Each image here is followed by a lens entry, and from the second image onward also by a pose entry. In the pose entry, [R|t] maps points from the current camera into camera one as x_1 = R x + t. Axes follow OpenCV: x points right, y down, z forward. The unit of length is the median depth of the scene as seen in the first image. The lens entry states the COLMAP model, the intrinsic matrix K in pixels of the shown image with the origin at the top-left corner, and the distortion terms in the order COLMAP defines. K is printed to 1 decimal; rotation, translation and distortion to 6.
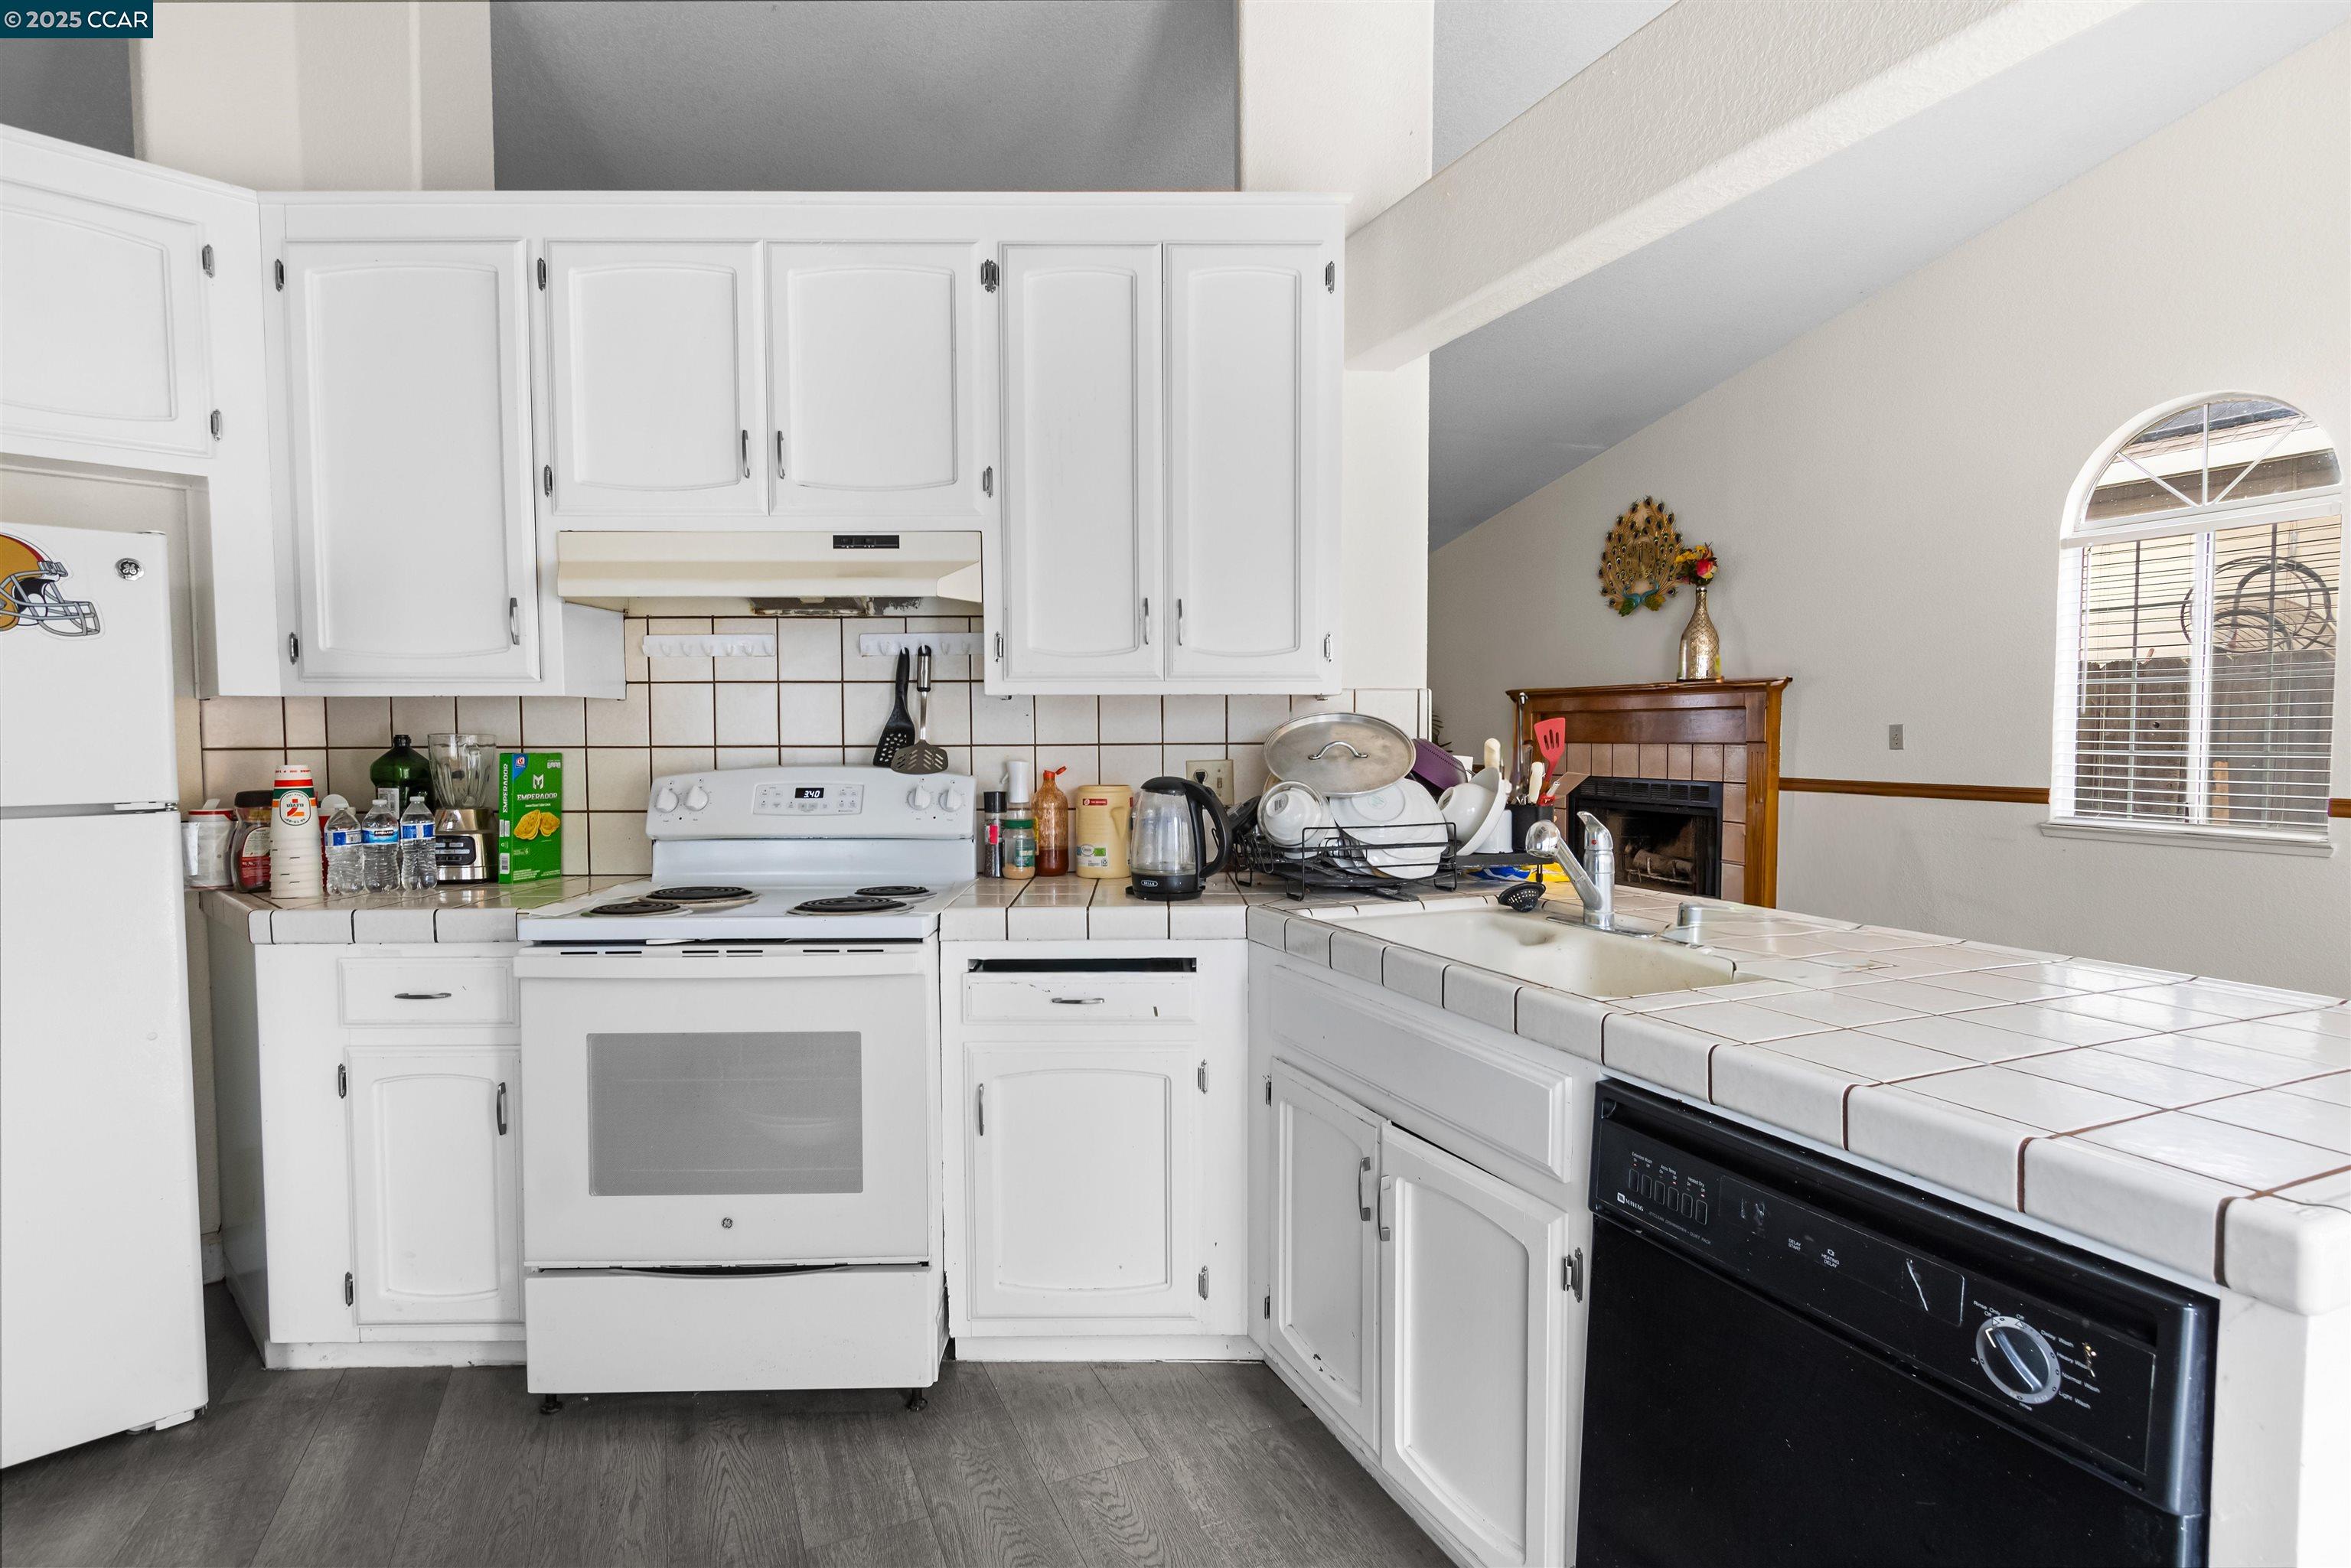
lens RADIAL K [[1167.4, 0, 1154.3], [0, 1167.4, 786.4], [0, 0, 1]] dist [-0.002581, 0.000553]
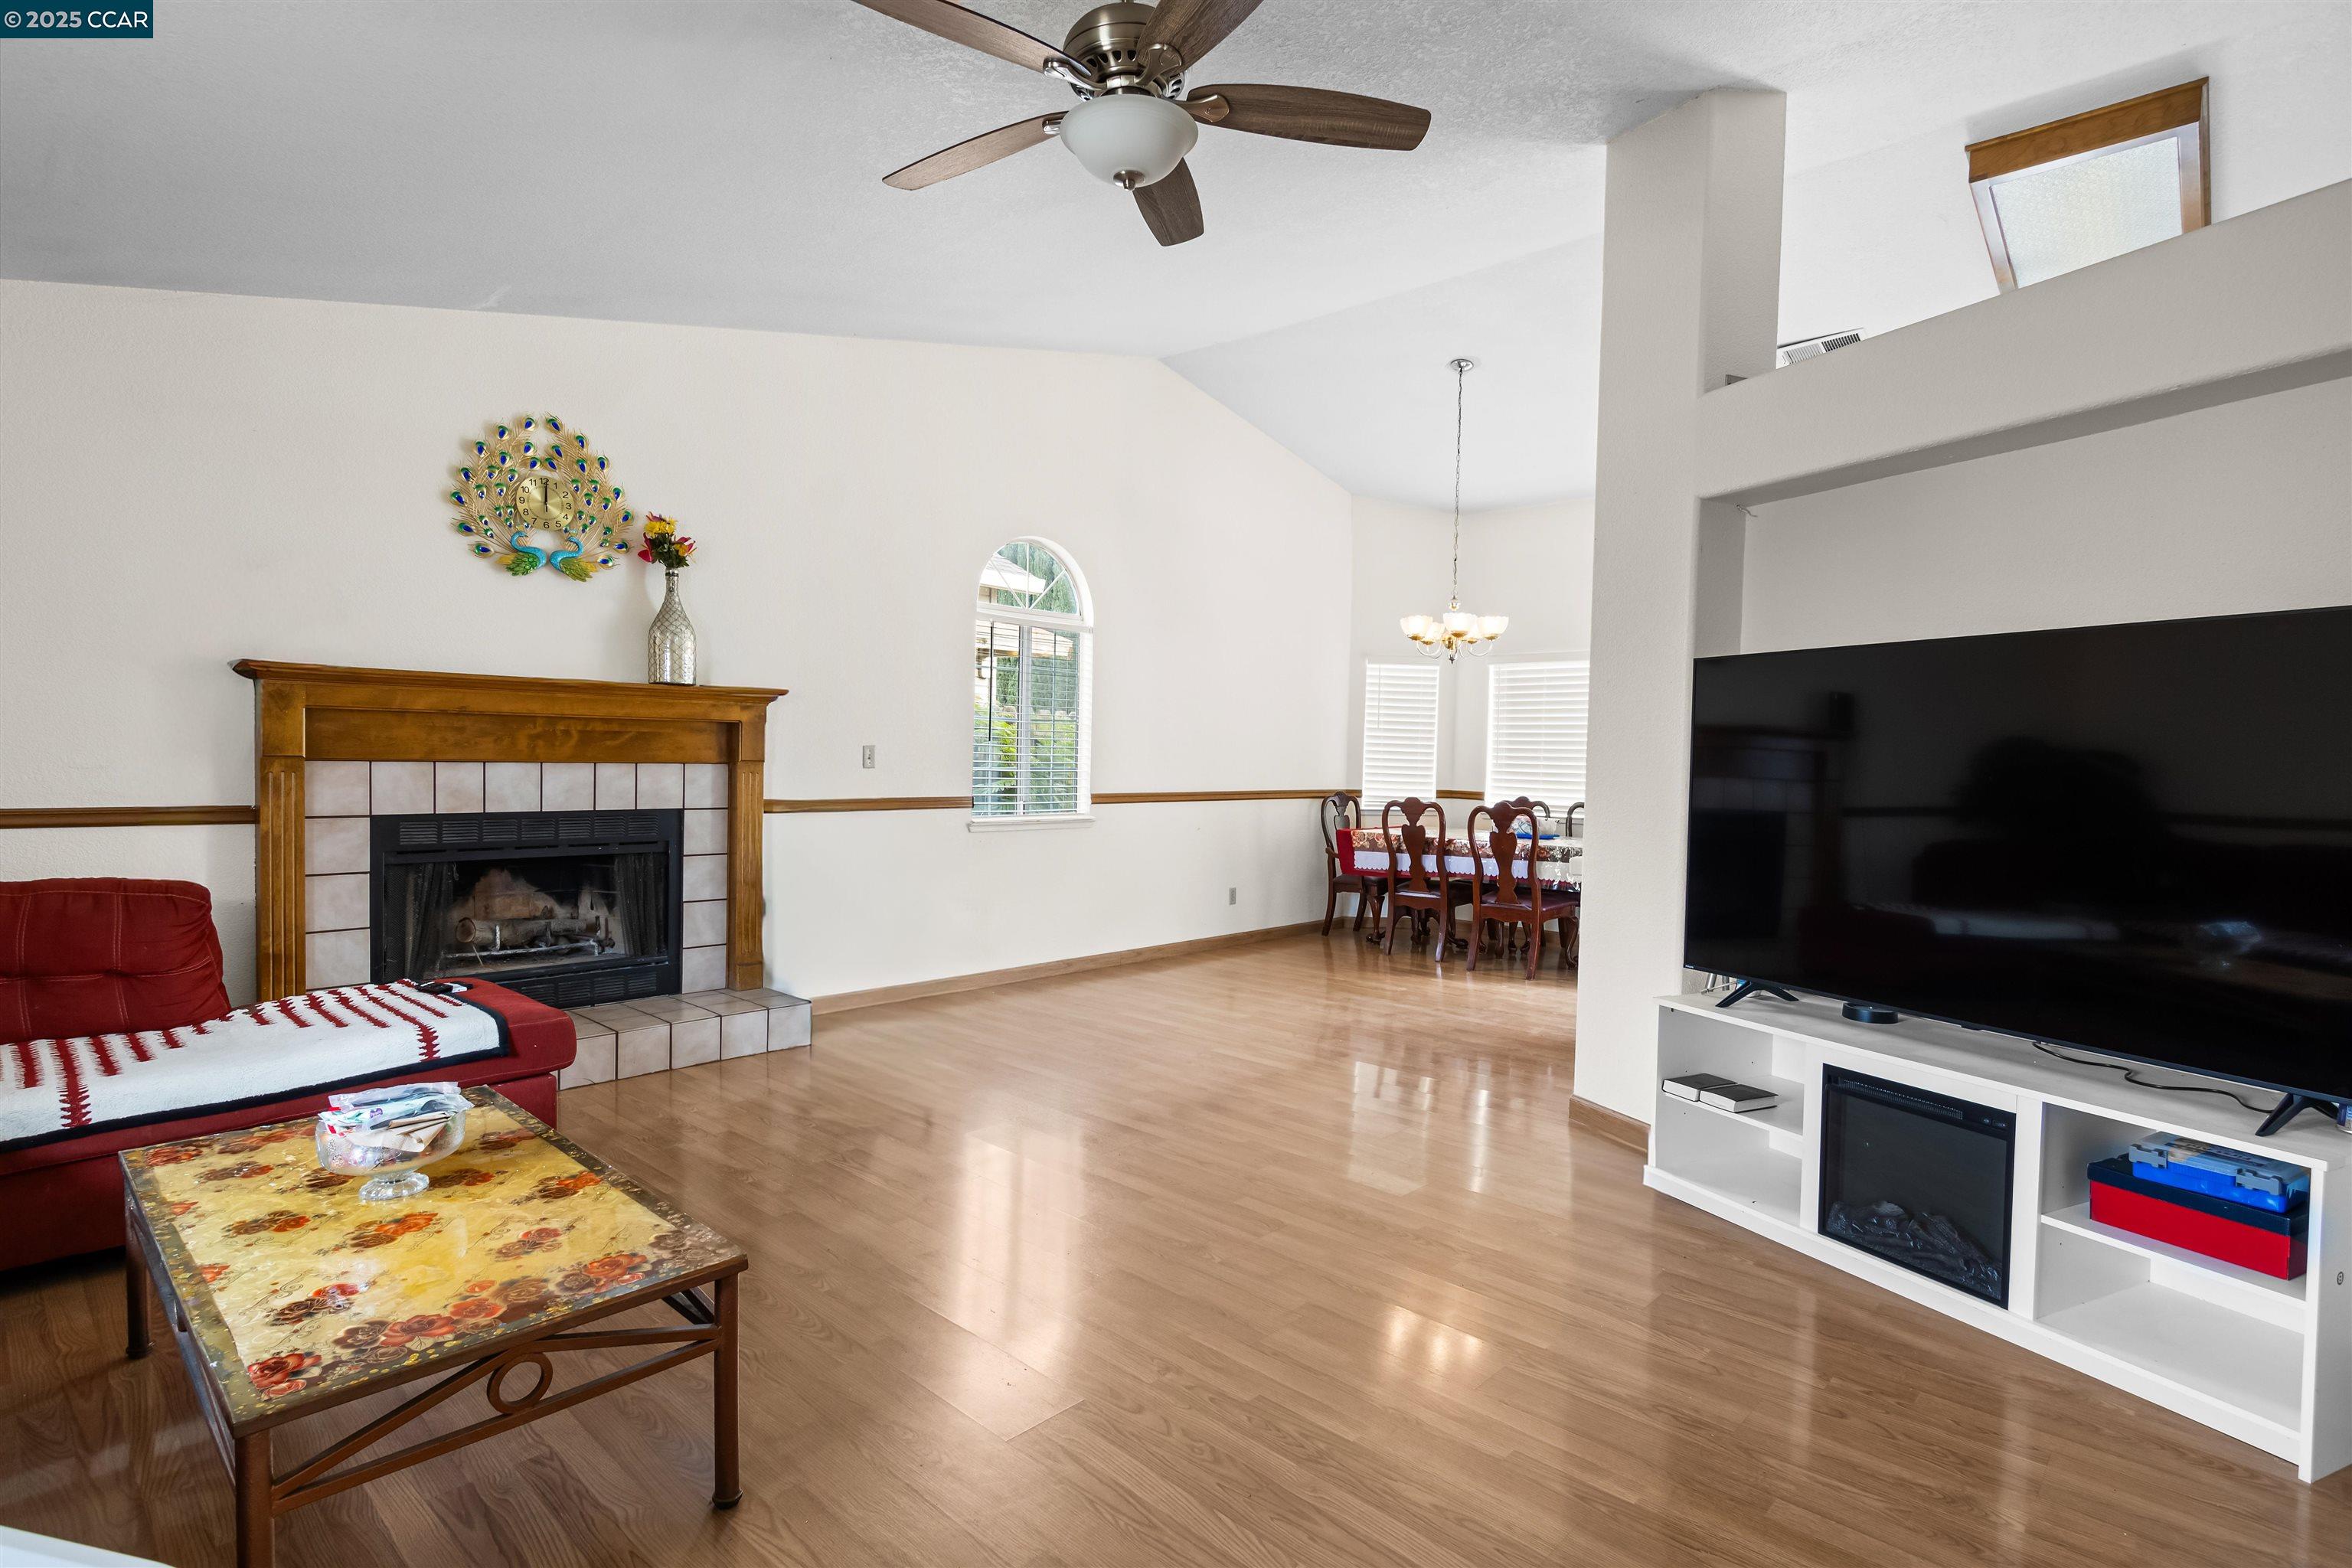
lens RADIAL K [[1168.0, 0, 1169.5], [0, 1168.0, 793.7], [0, 0, 1]] dist [-0.002581, 0.000553]
pose [[-0.406245, -0.036278, 0.913044, -0.116830], [0.024875, 0.998402, 0.050737, -0.013612], [-0.913425, 0.043323, -0.404694, 0.288348]]
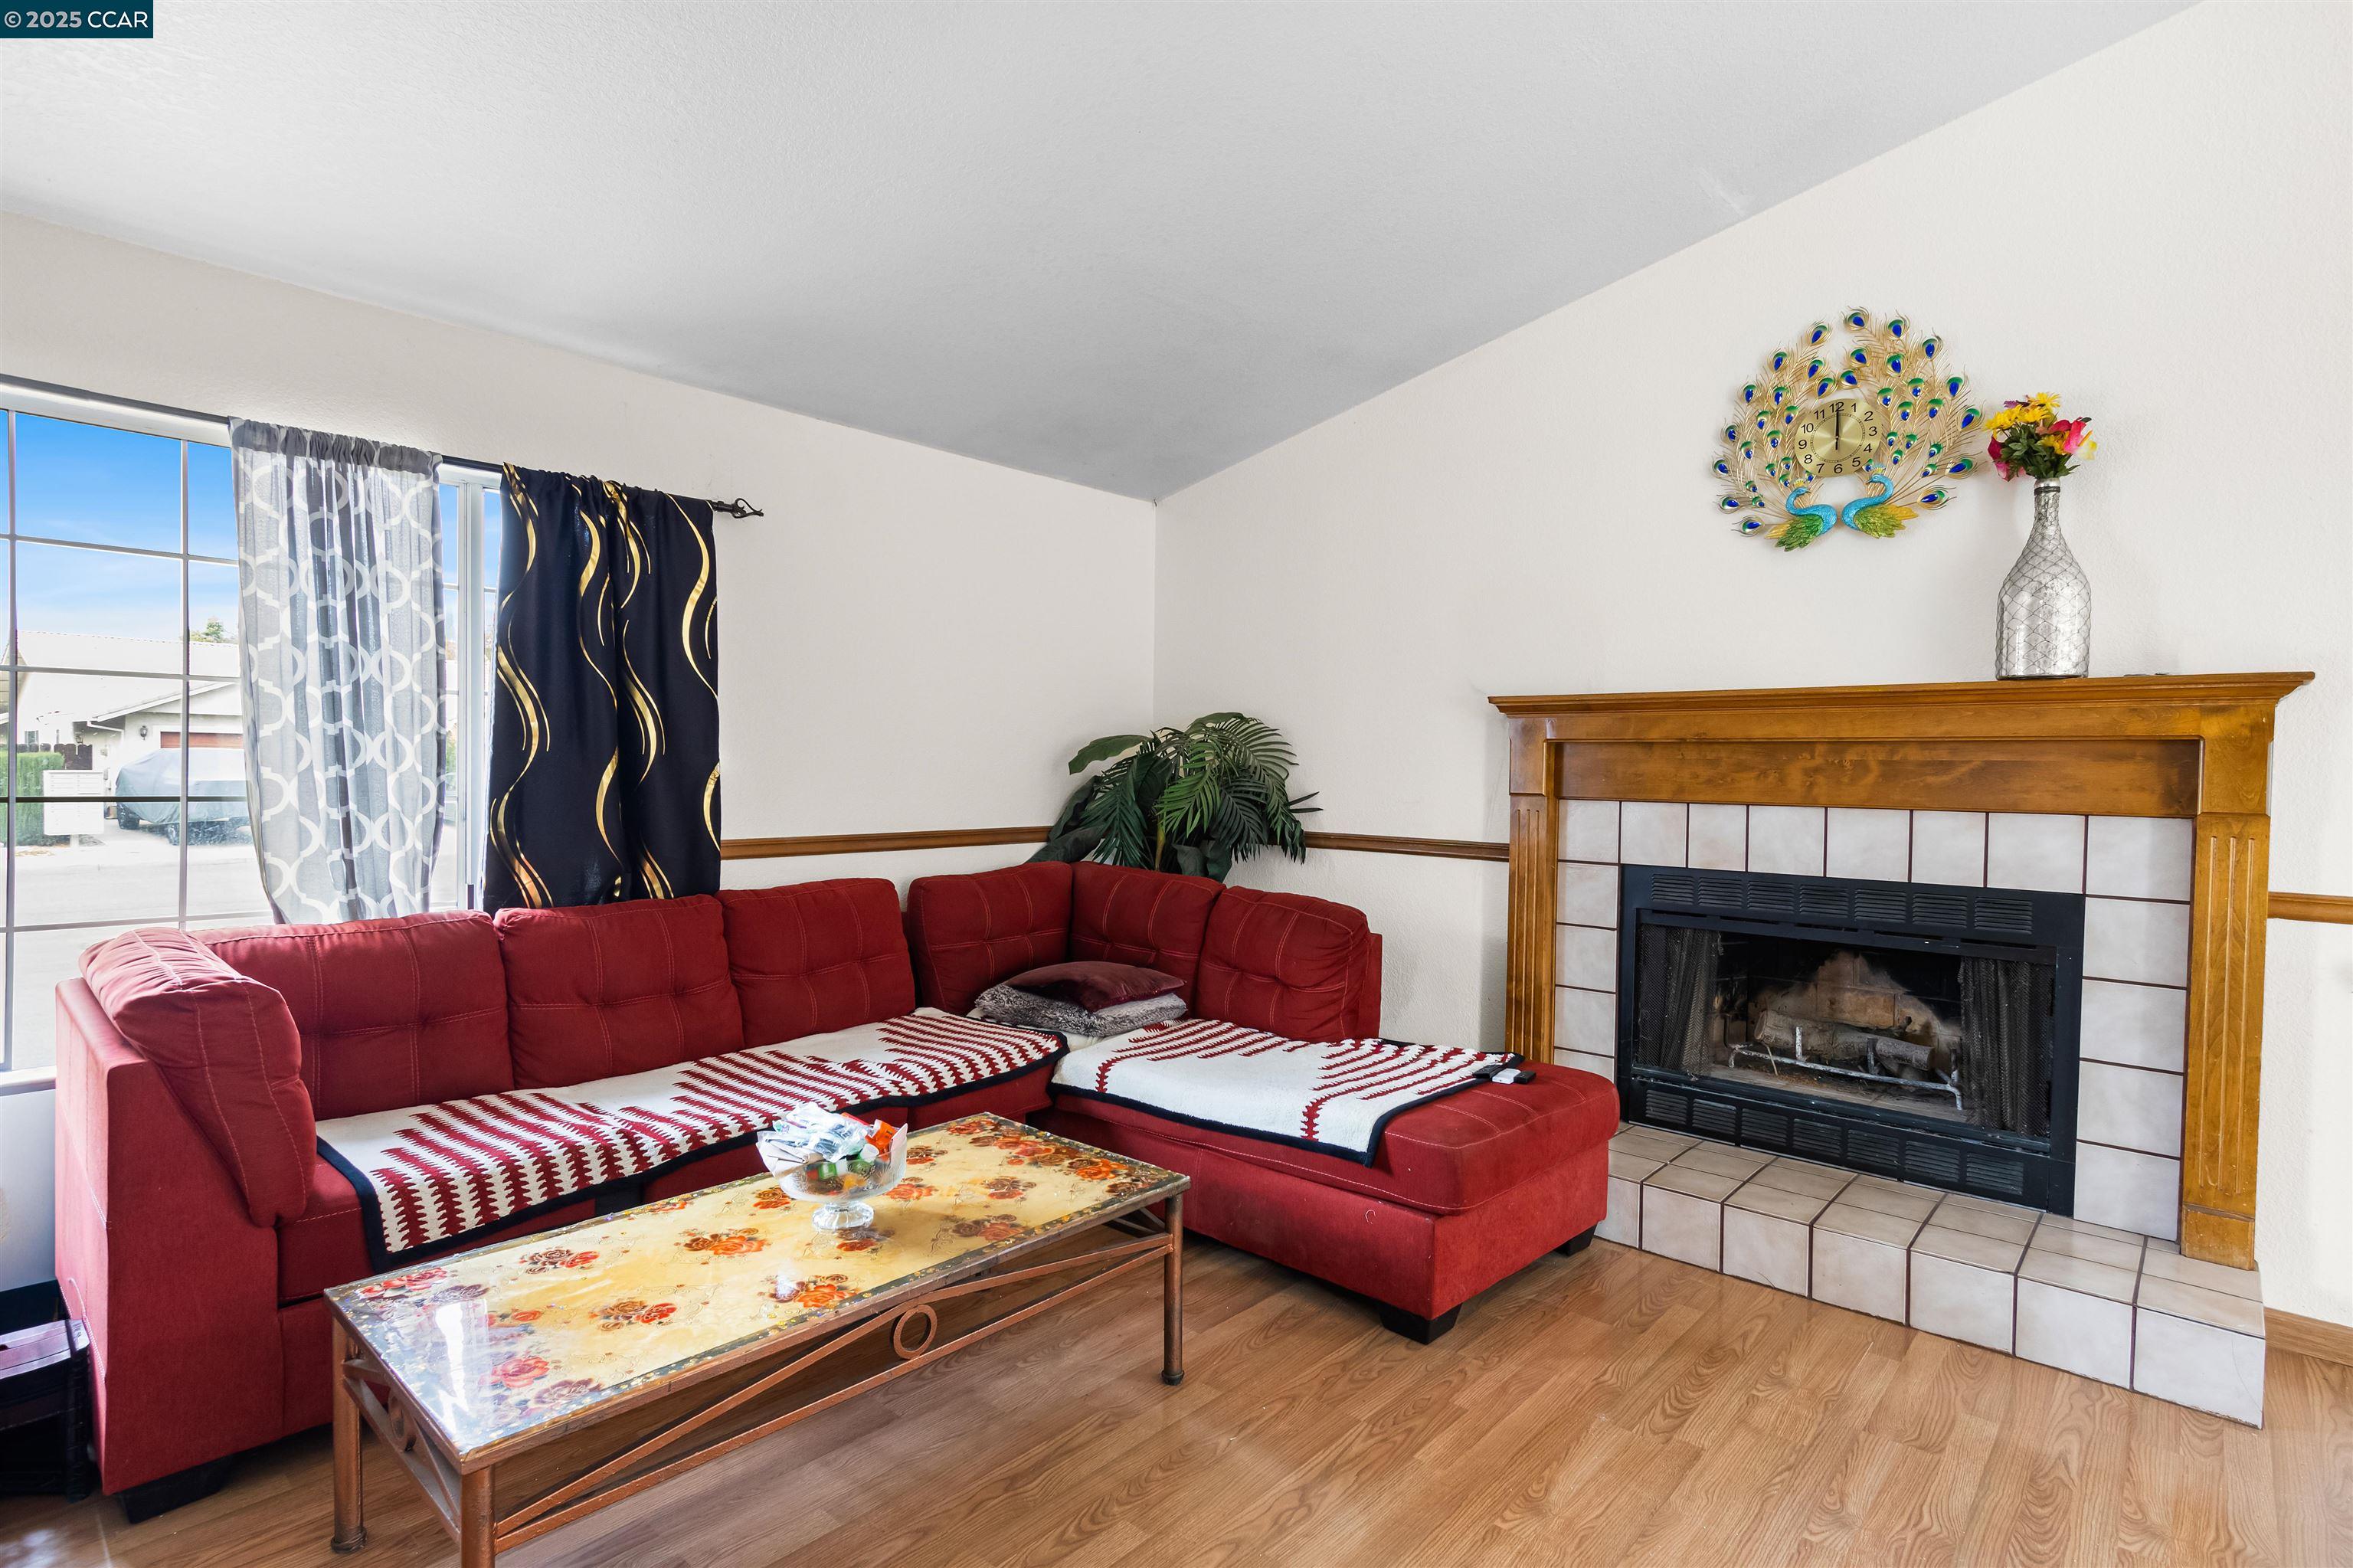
lens RADIAL K [[1168.5, 0, 1159.5], [0, 1168.5, 789.4], [0, 0, 1]] dist [-0.002581, 0.000553]
pose [[0.905902, 0.007350, 0.423424, -0.015493], [0.003035, 0.999711, -0.023847, -0.010286], [-0.423476, 0.022888, 0.905618, 0.206081]]
